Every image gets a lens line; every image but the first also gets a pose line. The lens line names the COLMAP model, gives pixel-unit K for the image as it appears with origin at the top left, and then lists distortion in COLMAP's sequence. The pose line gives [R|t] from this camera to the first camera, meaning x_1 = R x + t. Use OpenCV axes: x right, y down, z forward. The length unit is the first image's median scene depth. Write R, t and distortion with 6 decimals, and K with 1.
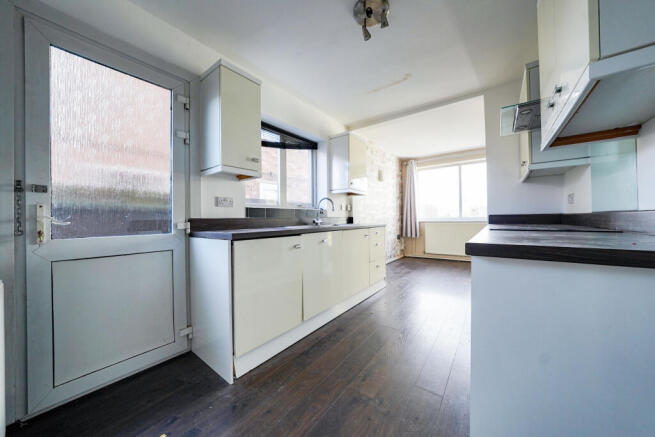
lens RADIAL K [[230.0, 0, 327.9], [0, 230.0, 219.6], [0, 0, 1]] dist [-0.018265, 0.000510]
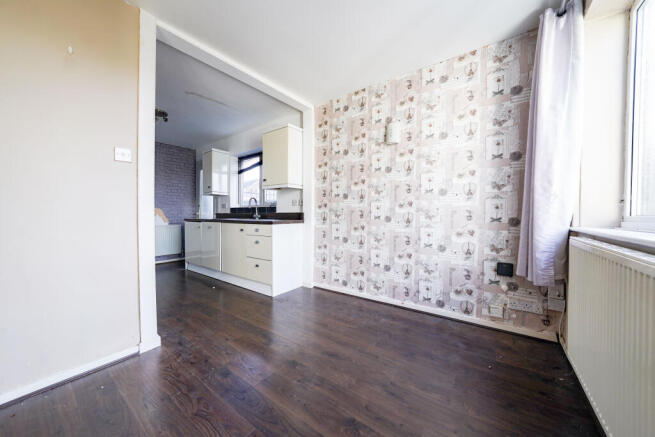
lens RADIAL K [[230.0, 0, 325.6], [0, 230.0, 217.6], [0, 0, 1]] dist [-0.018265, 0.000510]
pose [[0.019106, 0.027208, -0.999447, 0.775649], [-0.006434, 0.999612, 0.027089, -0.013351], [0.999797, 0.005913, 0.019274, 0.845730]]
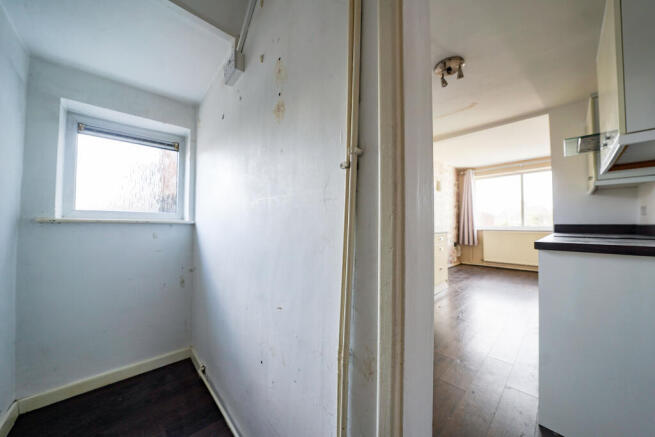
lens RADIAL K [[230.0, 0, 326.5], [0, 230.0, 220.4], [0, 0, 1]] dist [-0.018265, 0.000510]
pose [[0.983796, 0.013270, -0.178798, -0.092823], [-0.017588, 0.999590, -0.022584, 0.001511], [0.178425, 0.025363, 0.983627, -0.138220]]
